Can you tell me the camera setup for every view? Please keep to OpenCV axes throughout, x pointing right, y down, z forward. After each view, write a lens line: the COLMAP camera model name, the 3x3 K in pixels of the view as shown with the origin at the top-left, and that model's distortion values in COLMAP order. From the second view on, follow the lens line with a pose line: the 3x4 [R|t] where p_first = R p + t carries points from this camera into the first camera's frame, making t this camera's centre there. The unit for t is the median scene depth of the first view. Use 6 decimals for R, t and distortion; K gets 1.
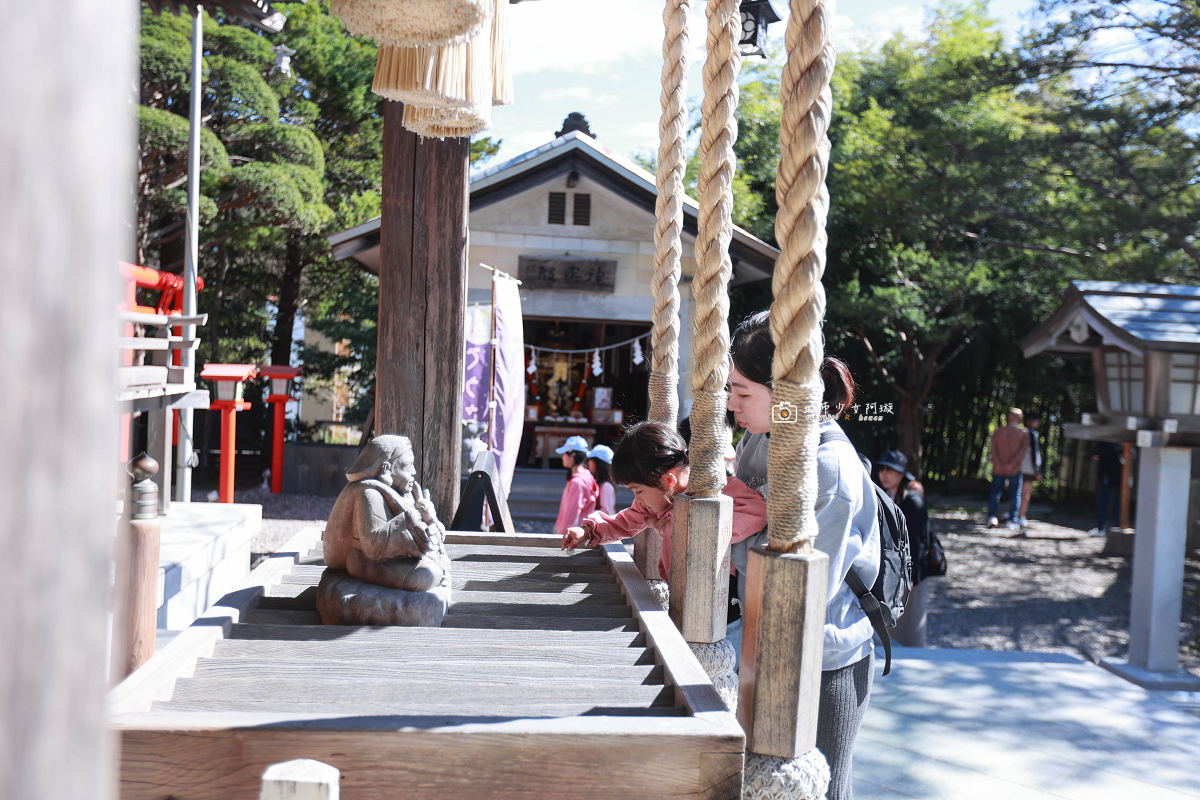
lens RADIAL K [[1070.6, 0, 600.0], [0, 1070.6, 400.0], [0, 0, 1]] dist [-0.013173, 0.091243]
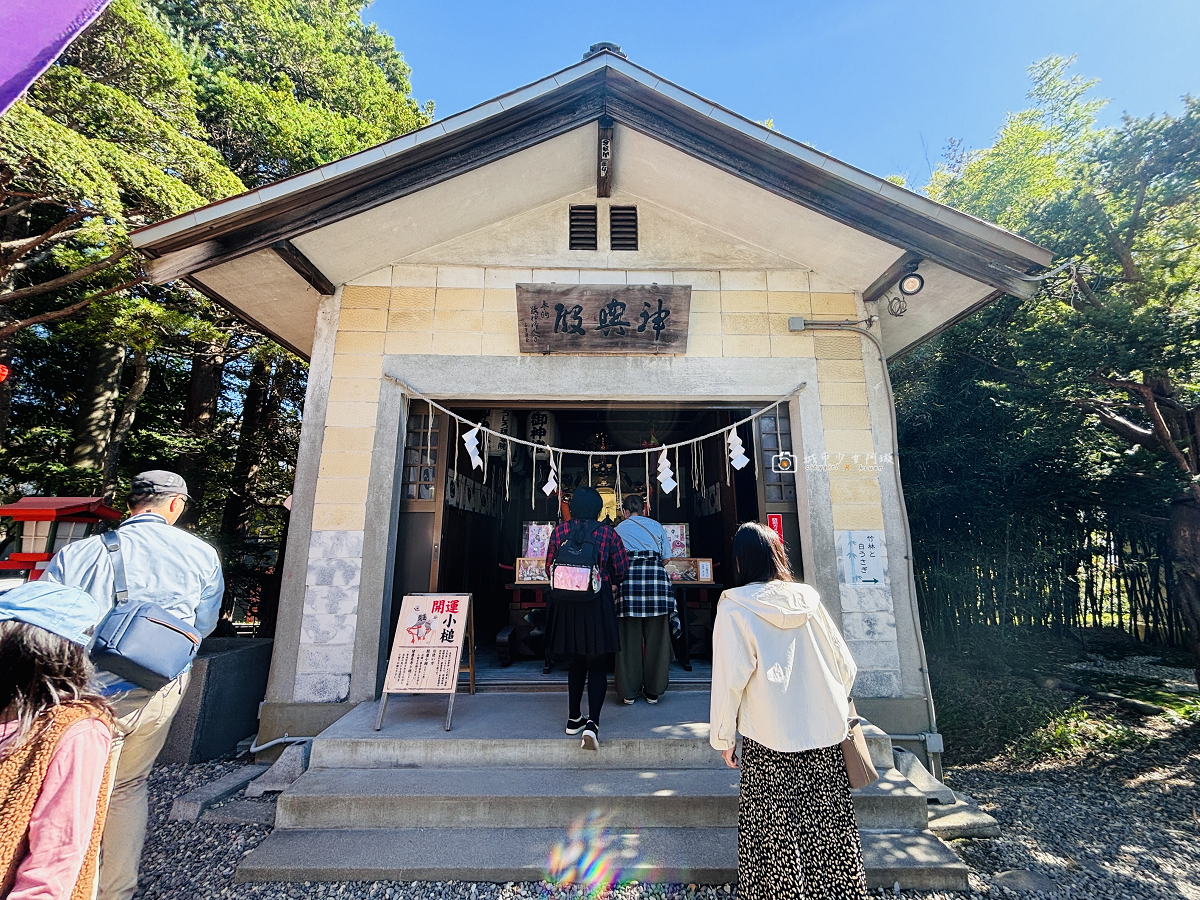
lens RADIAL K [[485.6, 0, 600.0], [0, 485.6, 450.0], [0, 0, 1]] dist [0.001285, 0.000072]
pose [[0.995309, -0.061335, -0.074819, -0.023926], [0.042311, 0.971435, -0.233504, 0.016738], [0.087003, 0.229243, 0.969473, 1.030229]]
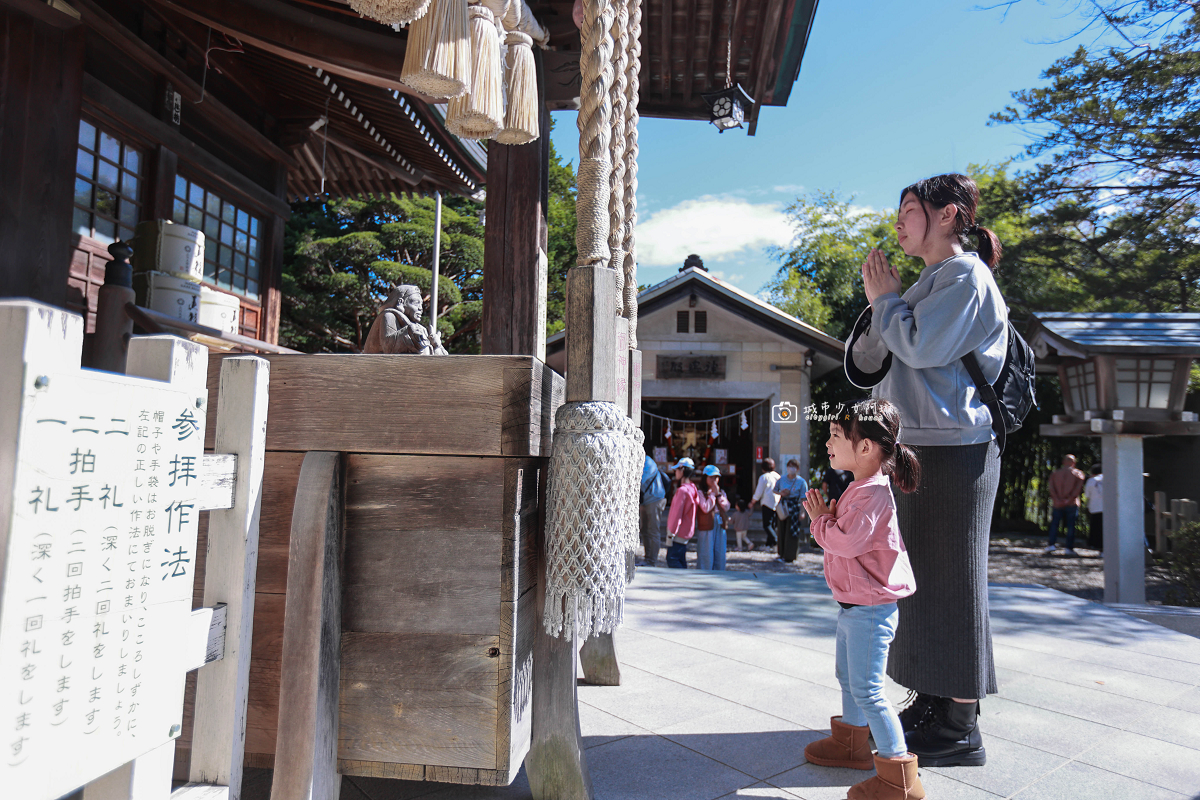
lens RADIAL K [[764.2, 0, 600.0], [0, 764.2, 400.0], [0, 0, 1]] dist [-0.024473, 0.022770]
pose [[0.981688, -0.031921, -0.187803, 0.053415], [0.009256, 0.992689, -0.120345, 0.062729], [0.190271, 0.116402, 0.974806, -0.003377]]
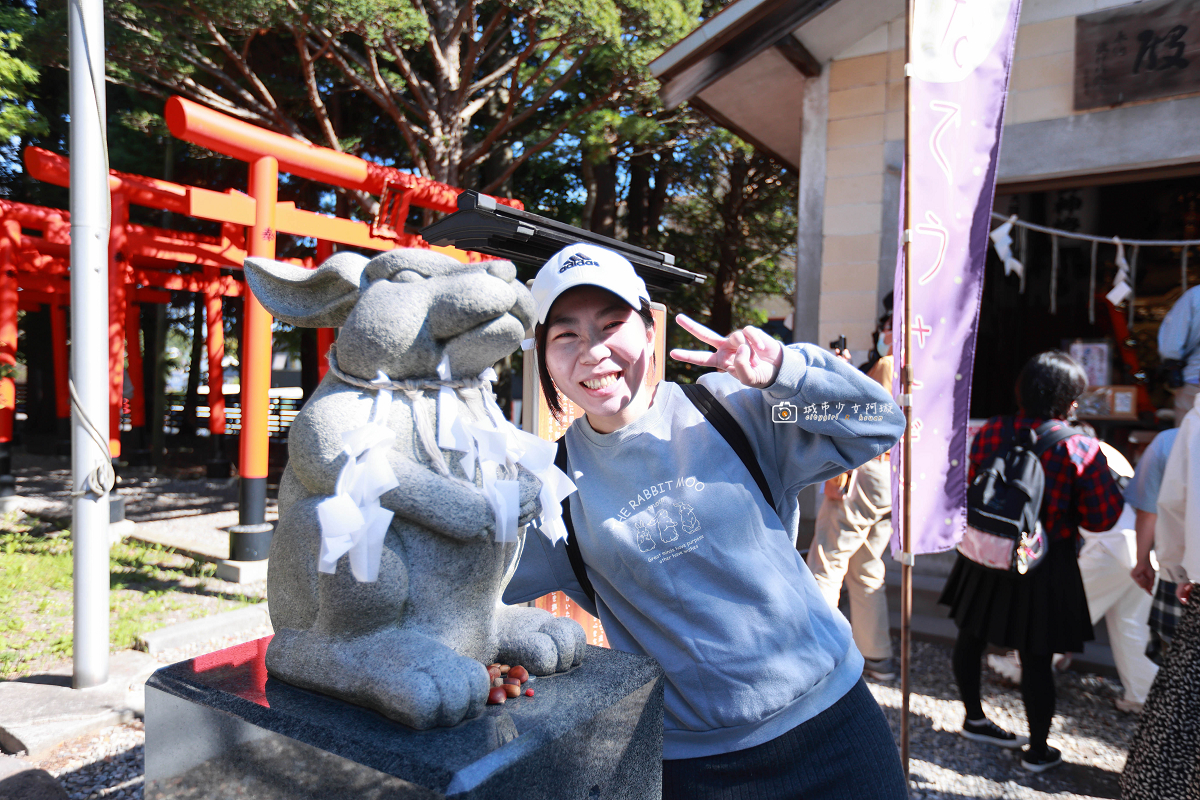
lens RADIAL K [[764.2, 0, 600.0], [0, 764.2, 400.0], [0, 0, 1]] dist [-0.024473, 0.022770]
pose [[0.770495, -0.000175, -0.637446, -0.040527], [-0.007540, 0.999928, -0.009388, 0.024054], [0.637401, 0.012039, 0.770438, 0.874321]]
